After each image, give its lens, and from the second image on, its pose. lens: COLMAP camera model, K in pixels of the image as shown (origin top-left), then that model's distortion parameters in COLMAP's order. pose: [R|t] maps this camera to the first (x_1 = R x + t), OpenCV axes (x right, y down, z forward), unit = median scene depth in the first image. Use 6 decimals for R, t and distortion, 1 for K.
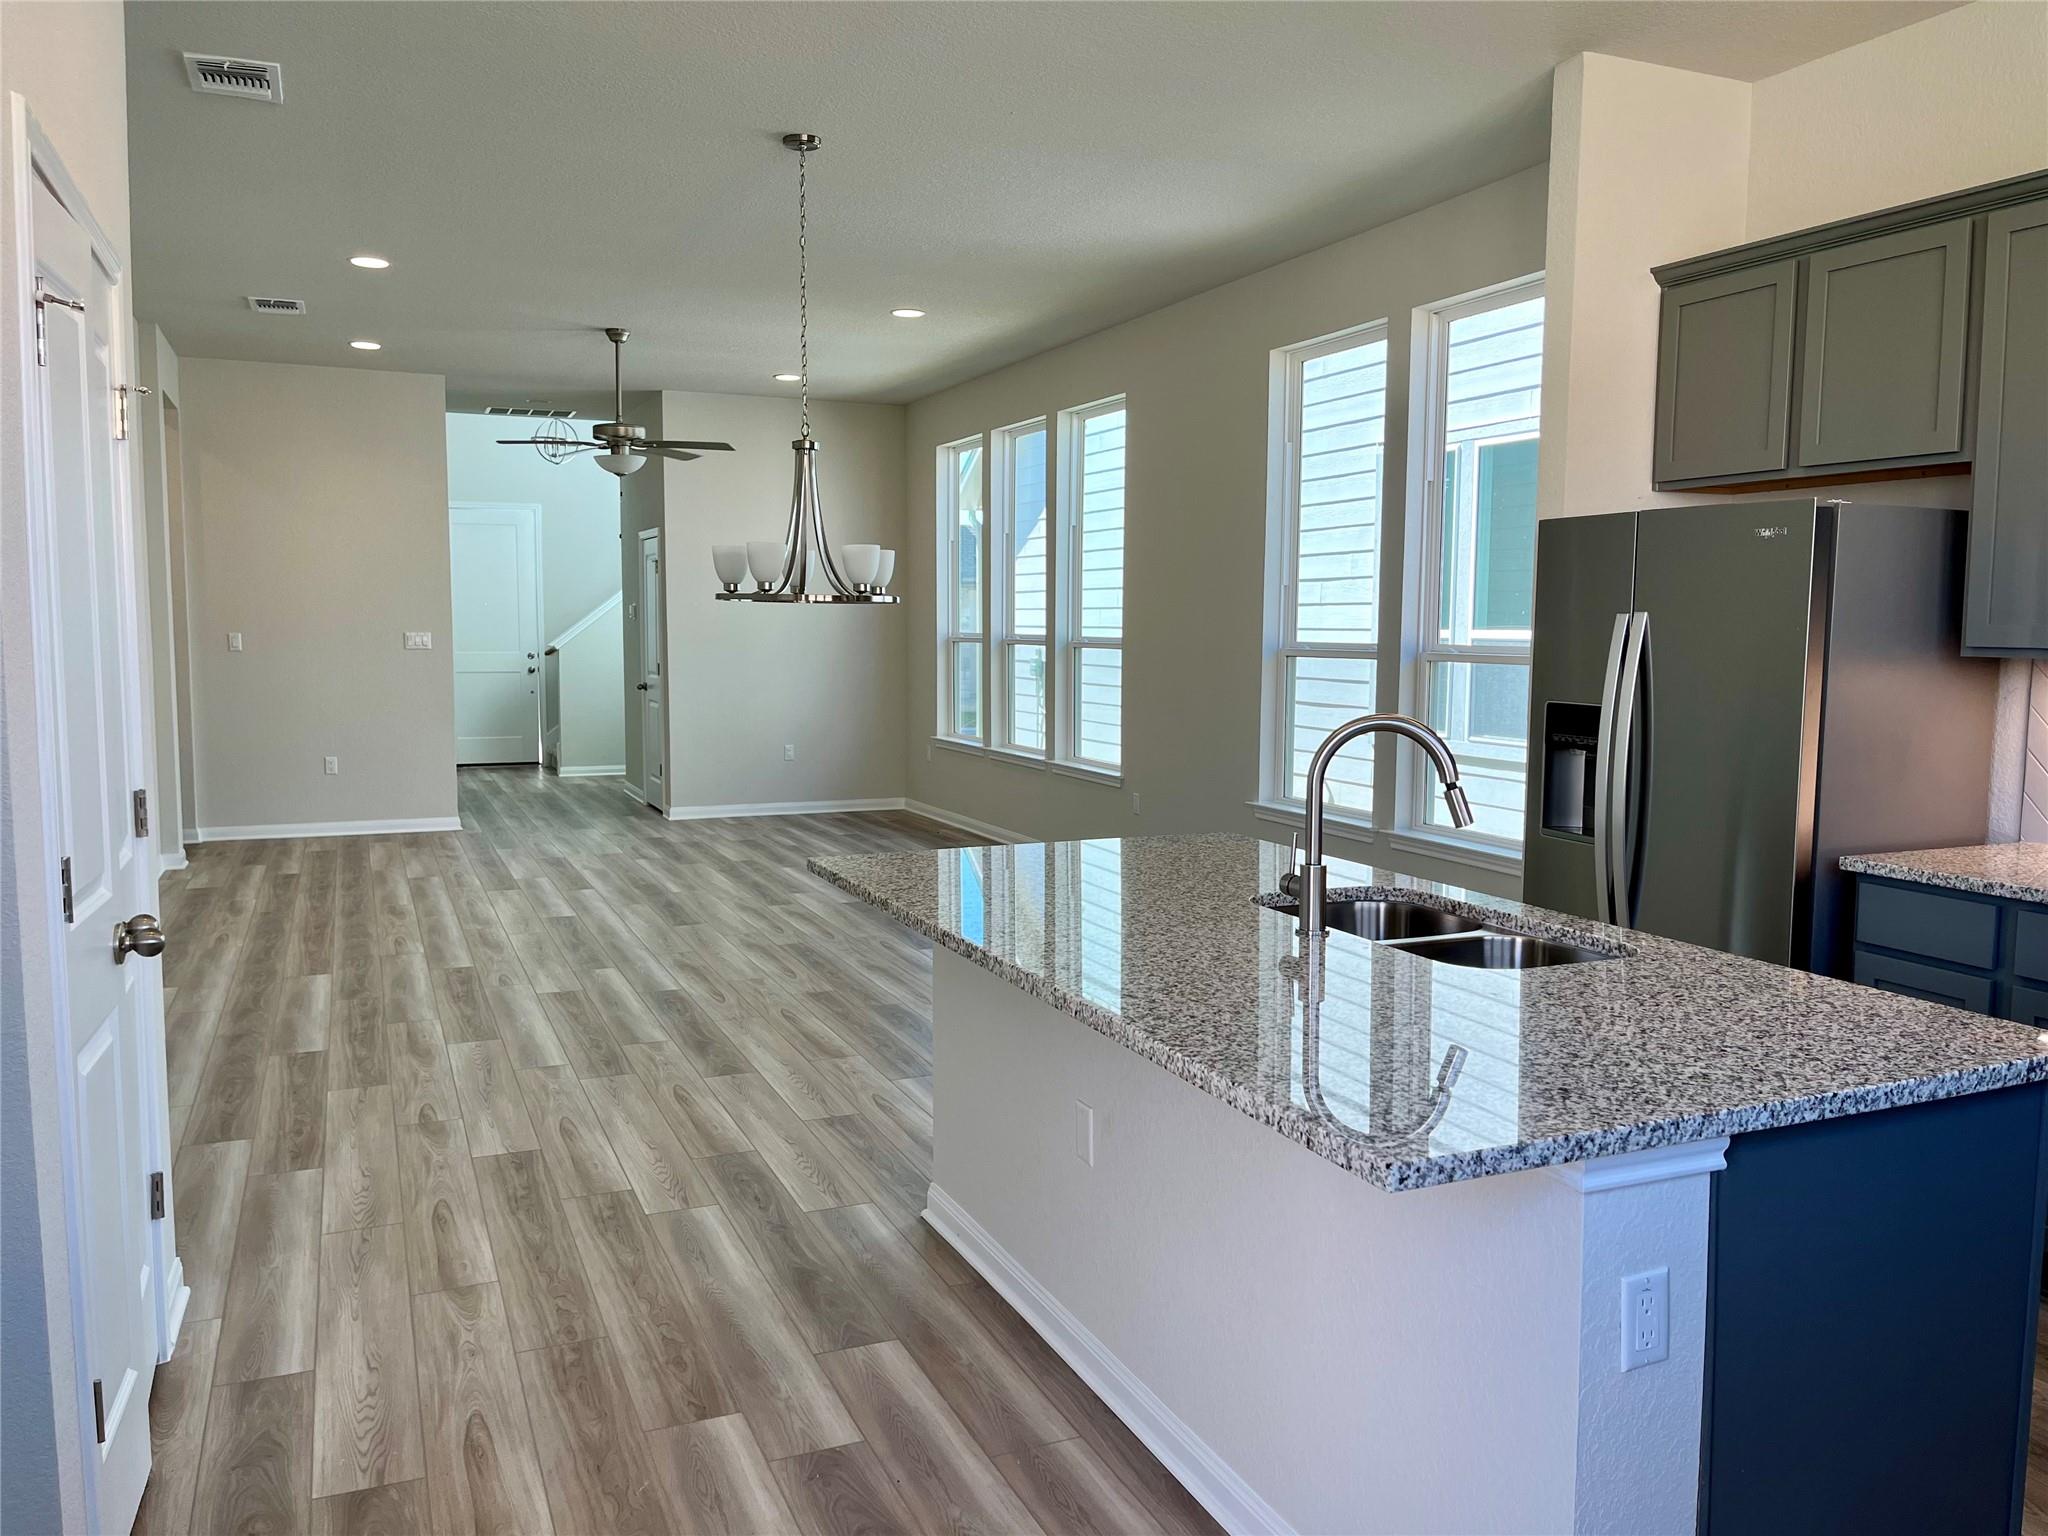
lens RADIAL K [[1542.7, 0, 1032.9], [0, 1542.7, 759.5], [0, 0, 1]] dist [0.063043, -0.070130]
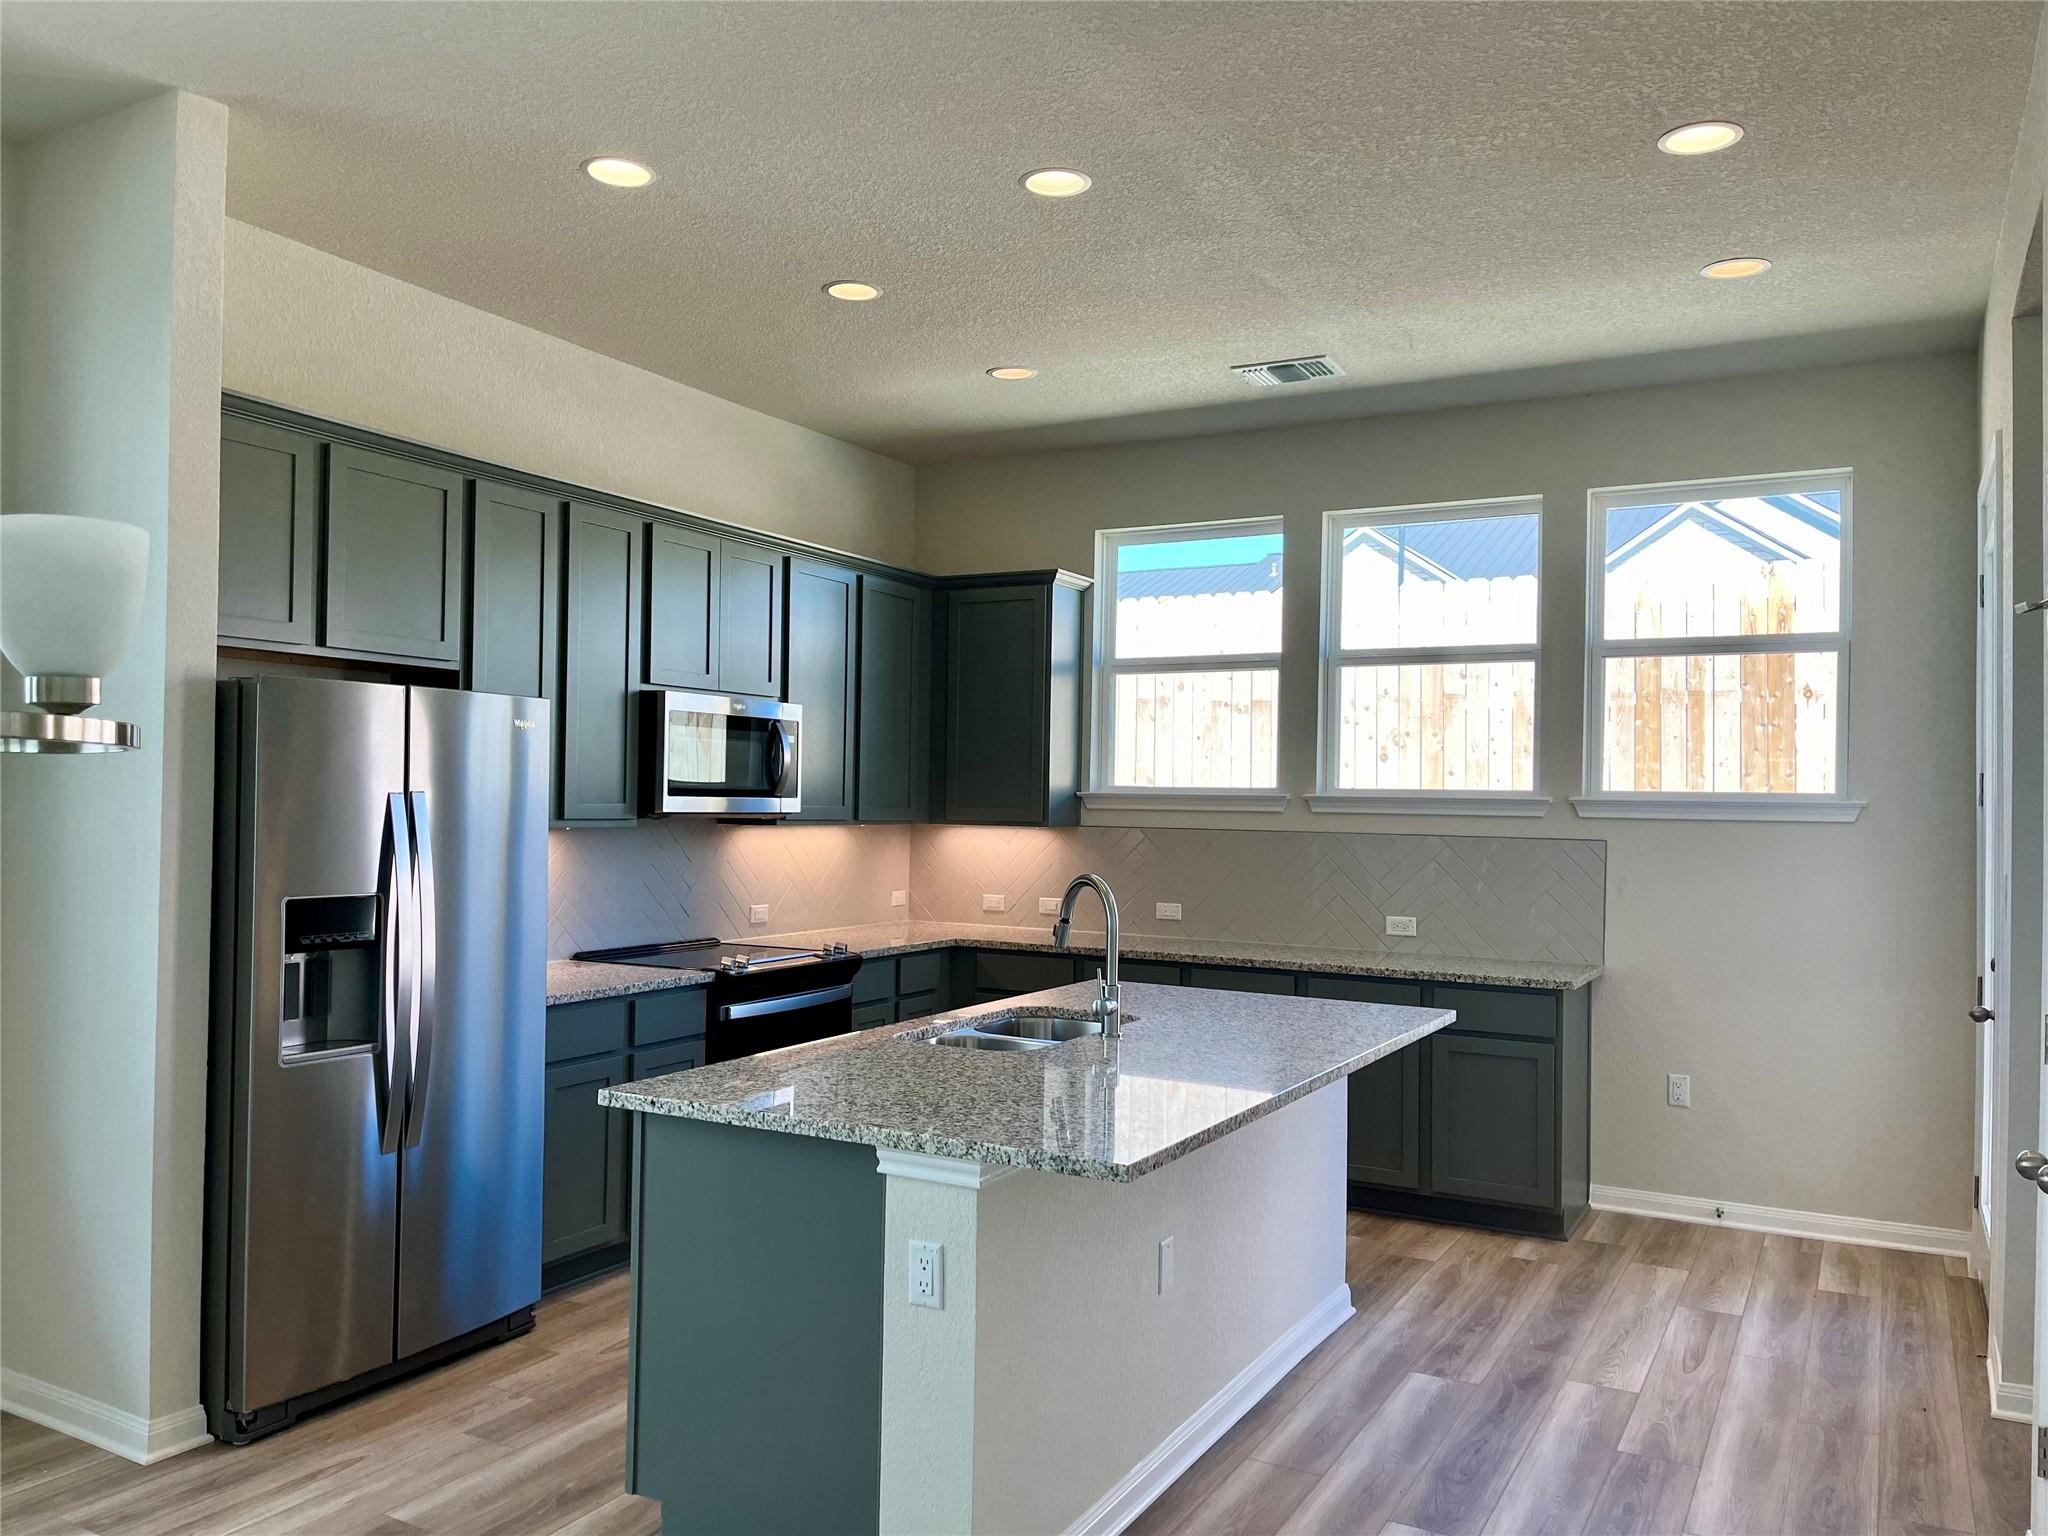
lens RADIAL K [[1542.7, 0, 1007.1], [0, 1542.7, 778.5], [0, 0, 1]] dist [0.063043, -0.070130]
pose [[-0.601455, -0.001960, 0.798904, -0.580736], [0.056241, 0.997412, 0.044788, -0.123350], [-0.796924, 0.071869, -0.599789, 1.263041]]
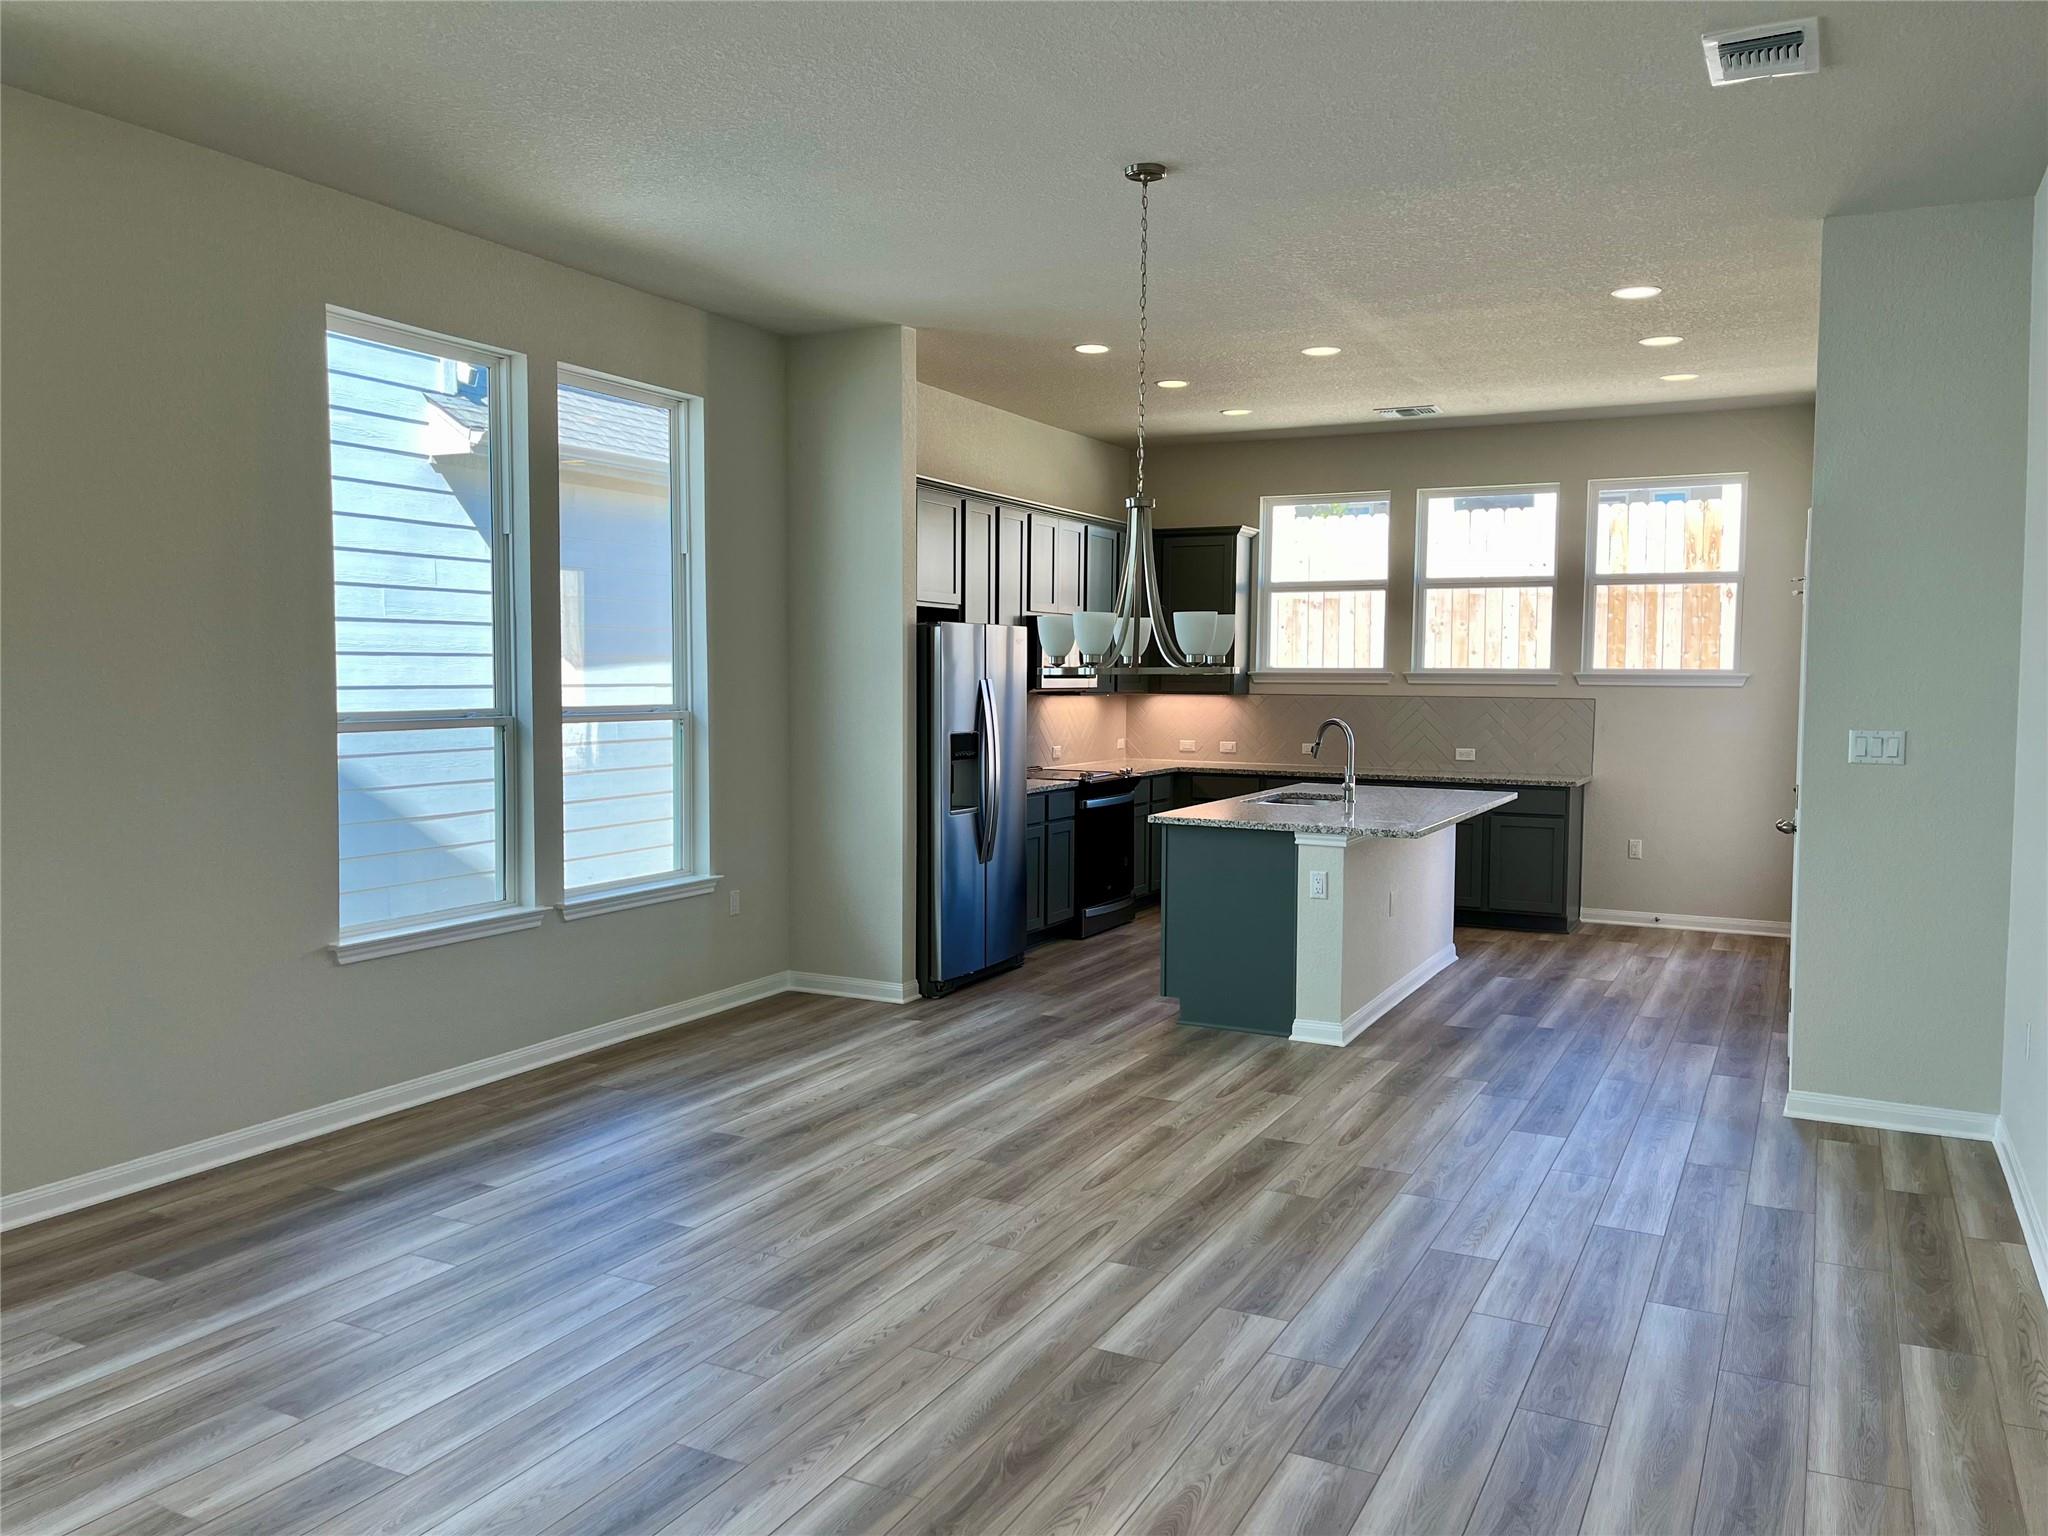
lens RADIAL K [[1542.7, 0, 1016.3], [0, 1542.7, 768.8], [0, 0, 1]] dist [0.063043, -0.070130]
pose [[-0.626275, -0.058264, 0.777422, -1.033017], [0.062342, 0.990267, 0.124437, -0.210218], [-0.777106, 0.126398, -0.616547, 2.075531]]
